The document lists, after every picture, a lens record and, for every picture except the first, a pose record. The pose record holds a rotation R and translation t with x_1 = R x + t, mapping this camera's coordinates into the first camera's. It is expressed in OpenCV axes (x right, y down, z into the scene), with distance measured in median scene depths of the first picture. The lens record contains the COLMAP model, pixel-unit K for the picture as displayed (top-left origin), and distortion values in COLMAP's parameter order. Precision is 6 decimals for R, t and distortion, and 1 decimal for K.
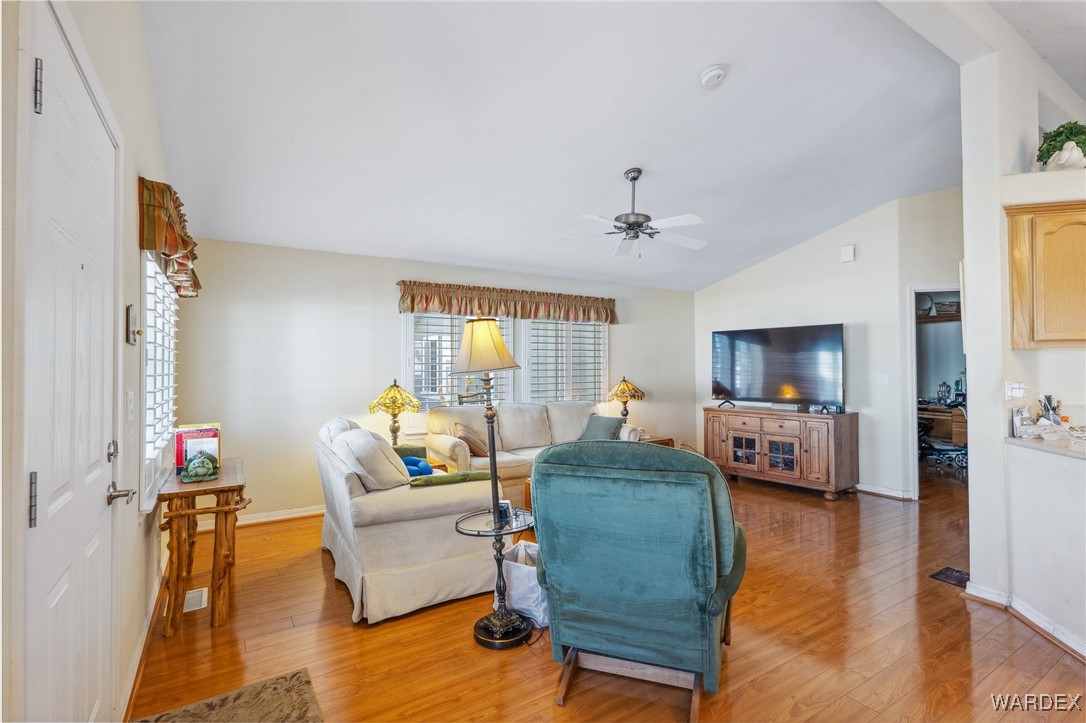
lens RADIAL K [[509.3, 0, 543.0], [0, 509.3, 361.5], [0, 0, 1]] dist [0.000563, 0.000604]
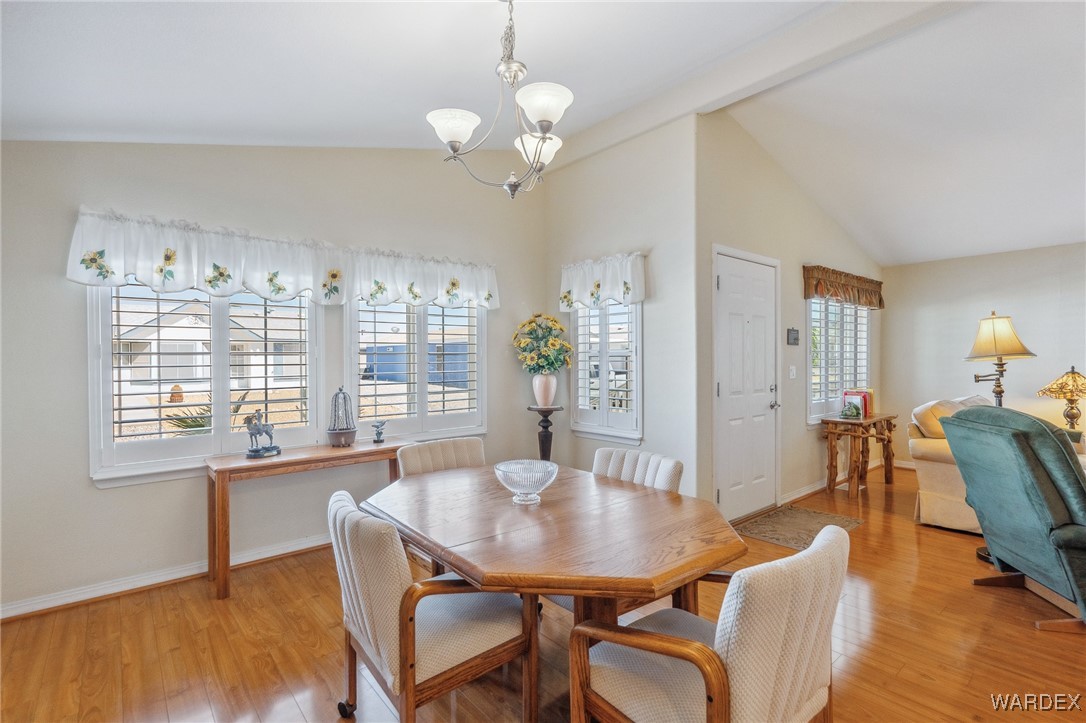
lens RADIAL K [[509.3, 0, 543.0], [0, 509.3, 361.5], [0, 0, 1]] dist [0.000563, 0.000604]
pose [[0.125350, 0.009576, -0.992066, 0.605855], [0.014756, 0.999825, 0.011515, -0.001252], [0.992003, -0.016082, 0.125187, -0.177871]]
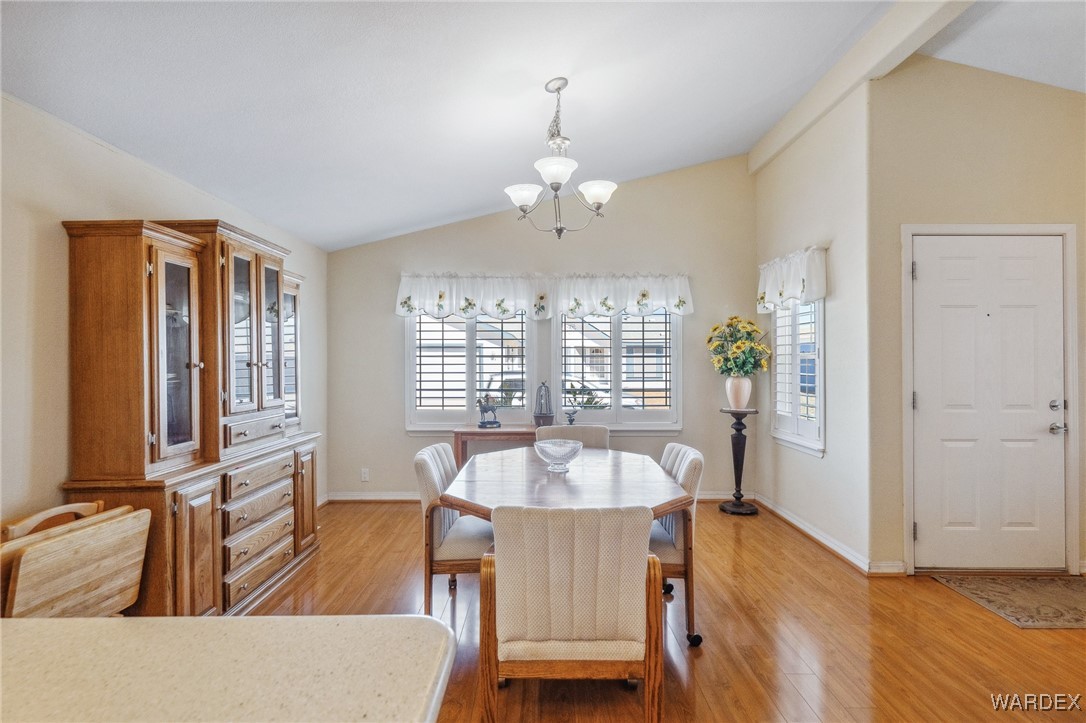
lens RADIAL K [[511.9, 0, 545.6], [0, 511.9, 359.2], [0, 0, 1]] dist [0.004660, 0.000482]
pose [[-0.539183, 0.003182, -0.842183, 0.666389], [0.010047, 0.999946, -0.002654, -0.000411], [0.842129, -0.009892, -0.539185, 0.181571]]
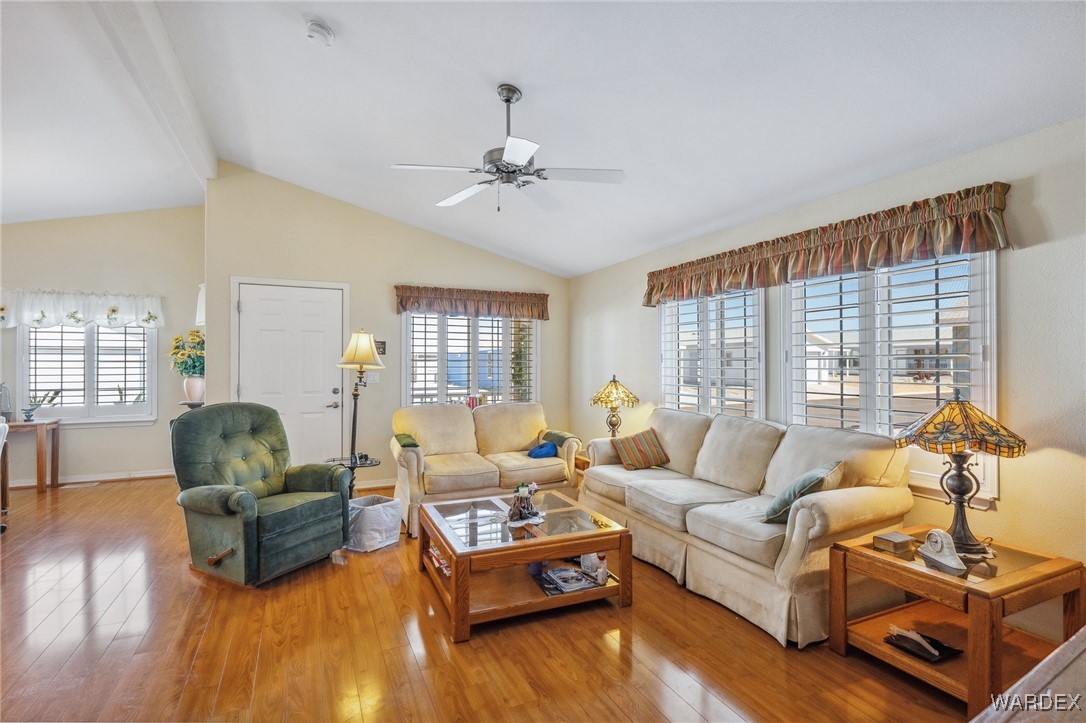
lens RADIAL K [[522.7, 0, 543.0], [0, 522.7, 361.5], [0, 0, 1]] dist [-0.000006, -0.000169]
pose [[-0.138209, -0.002443, -0.990400, 0.819550], [0.010300, 0.999939, -0.003904, 0.010468], [0.990350, -0.010741, -0.138176, 1.043335]]
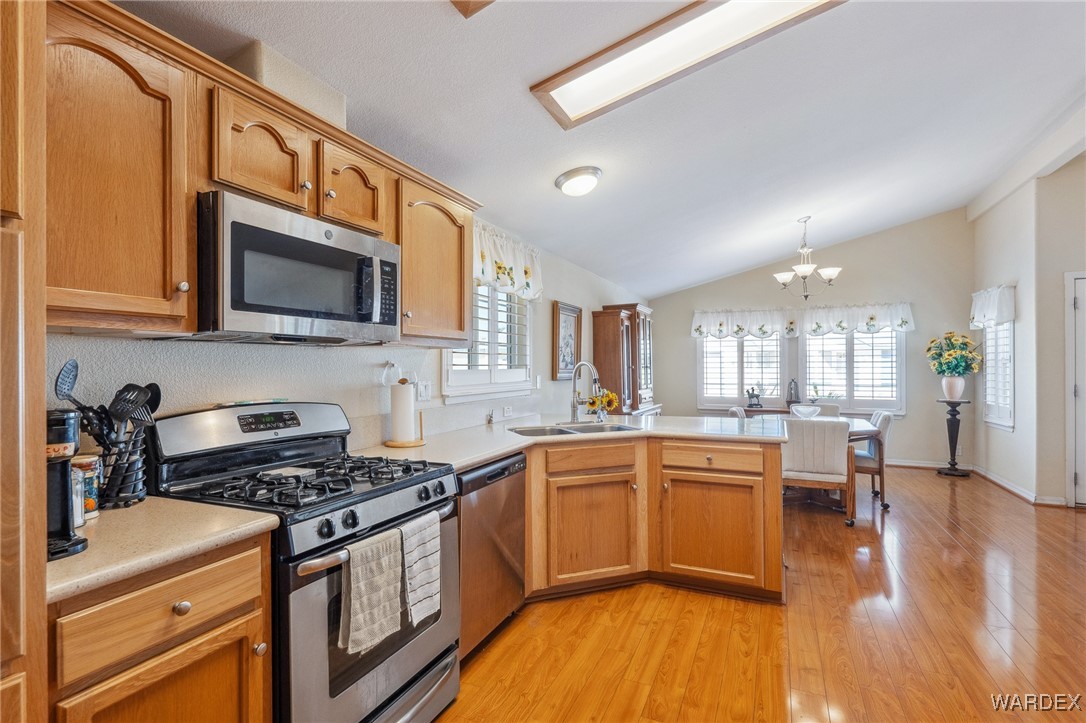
lens RADIAL K [[516.7, 0, 546.6], [0, 516.7, 365.1], [0, 0, 1]] dist [0.014826, 0.000330]
pose [[-0.840221, 0.005529, -0.542217, 1.298938], [0.010816, 0.999920, -0.006563, 0.002801], [0.542137, -0.011379, -0.840213, 0.548599]]
